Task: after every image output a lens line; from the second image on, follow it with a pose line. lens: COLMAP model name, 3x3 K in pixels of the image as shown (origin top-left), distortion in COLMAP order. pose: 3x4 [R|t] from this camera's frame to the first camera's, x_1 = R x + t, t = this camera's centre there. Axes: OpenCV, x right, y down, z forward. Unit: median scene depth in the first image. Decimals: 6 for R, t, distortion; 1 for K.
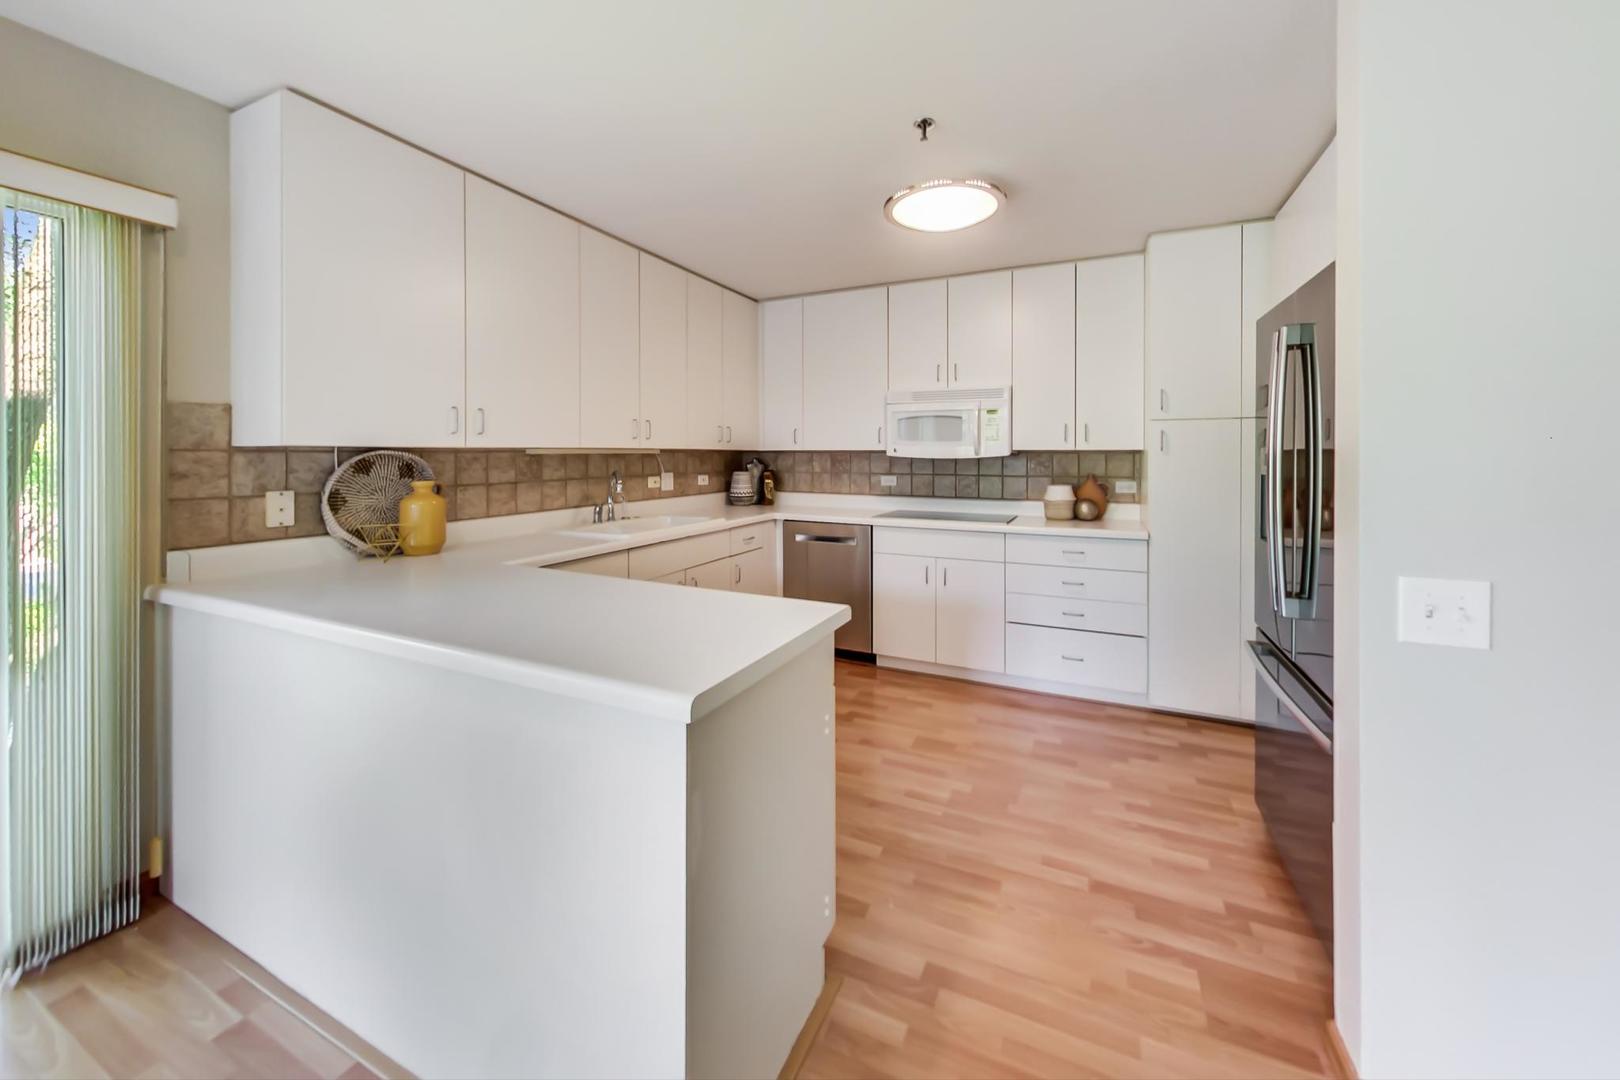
lens RADIAL K [[597.1, 0, 806.1], [0, 597.1, 452.9], [0, 0, 1]] dist [-0.006295, -0.000210]
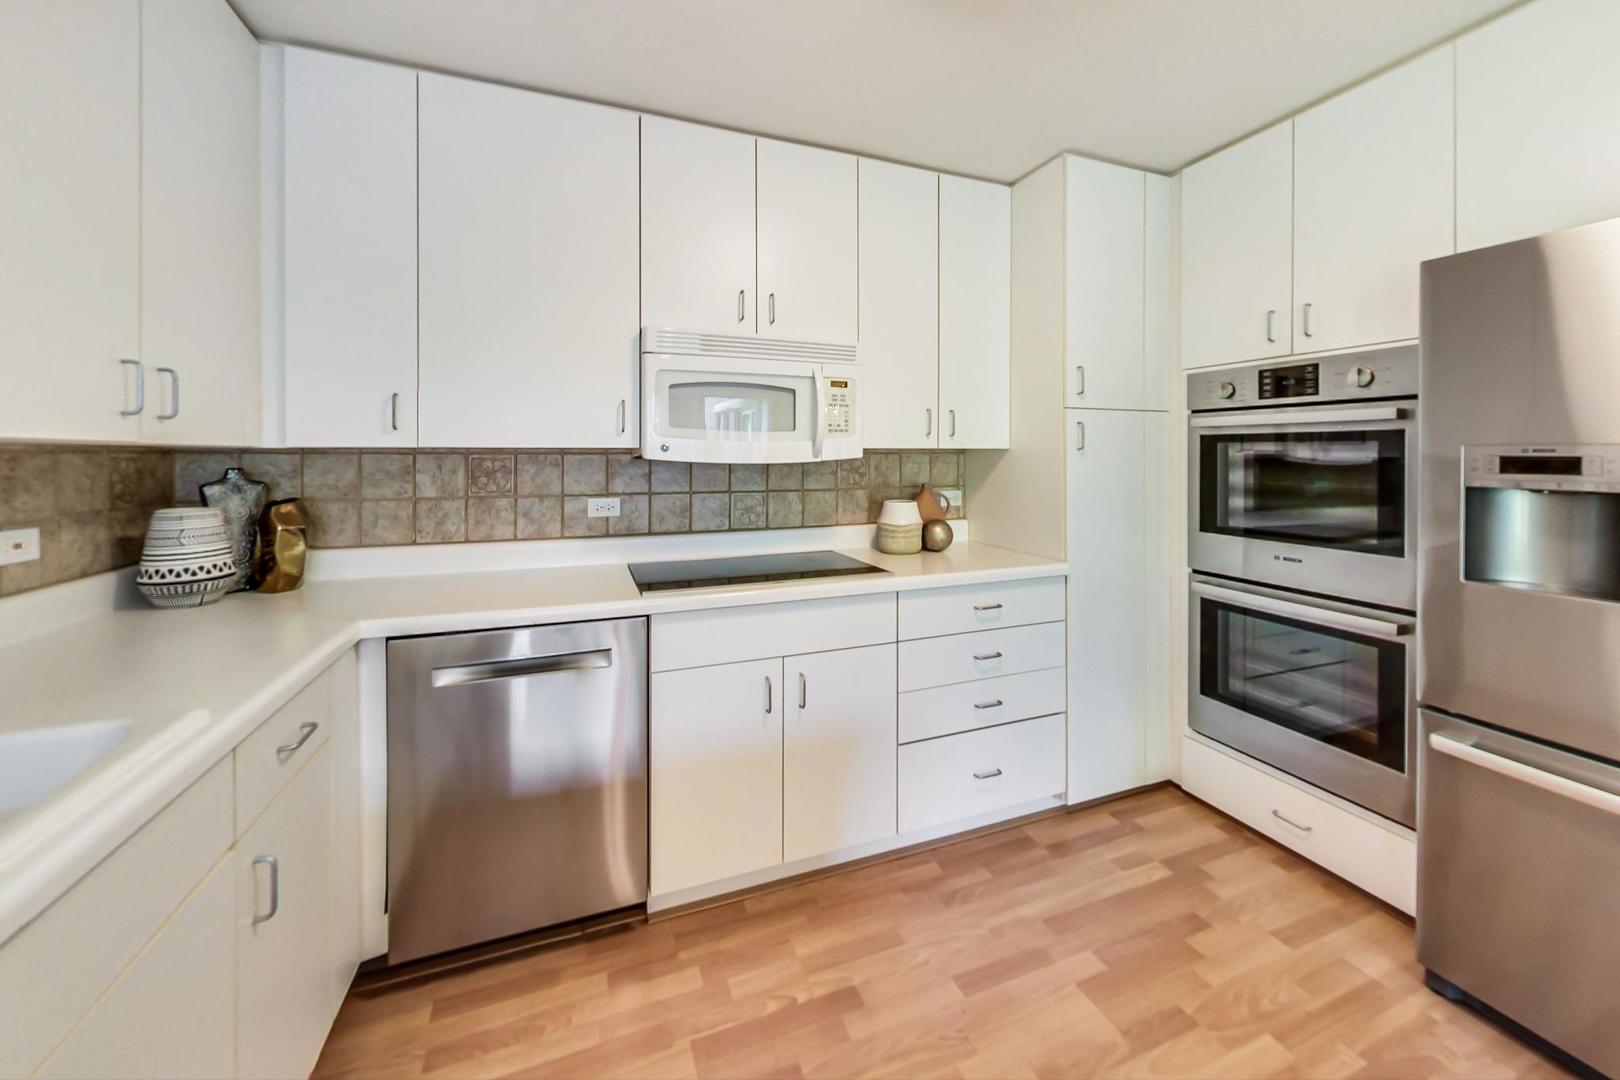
lens RADIAL K [[597.1, 0, 815.1], [0, 597.1, 455.5], [0, 0, 1]] dist [-0.006295, -0.000210]
pose [[0.692891, -0.003120, 0.721035, -0.119800], [0.002195, 0.999995, 0.002217, 0.000369], [-0.721039, 0.000046, 0.692895, 0.565694]]
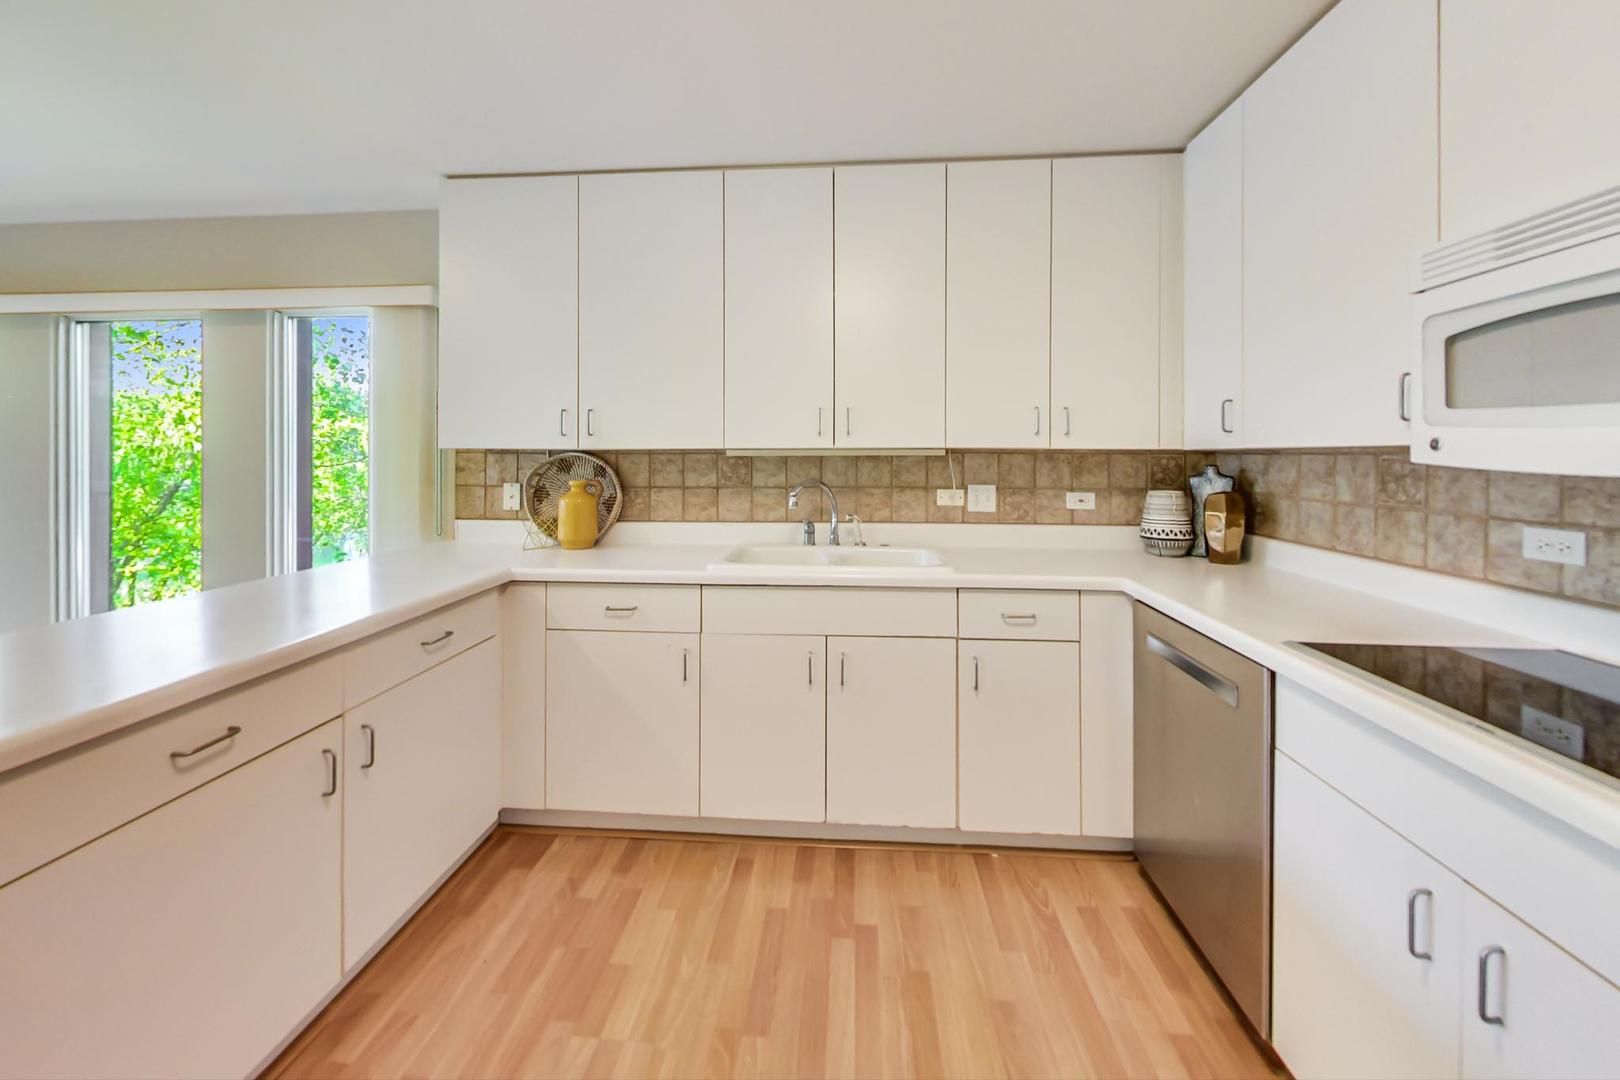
lens RADIAL K [[597.1, 0, 816.0], [0, 597.1, 455.0], [0, 0, 1]] dist [-0.006295, -0.000210]
pose [[0.367371, 0.000601, -0.930074, 0.311118], [-0.001032, 0.999999, 0.000238, 0.000132], [0.930074, 0.000872, 0.367372, 0.600534]]
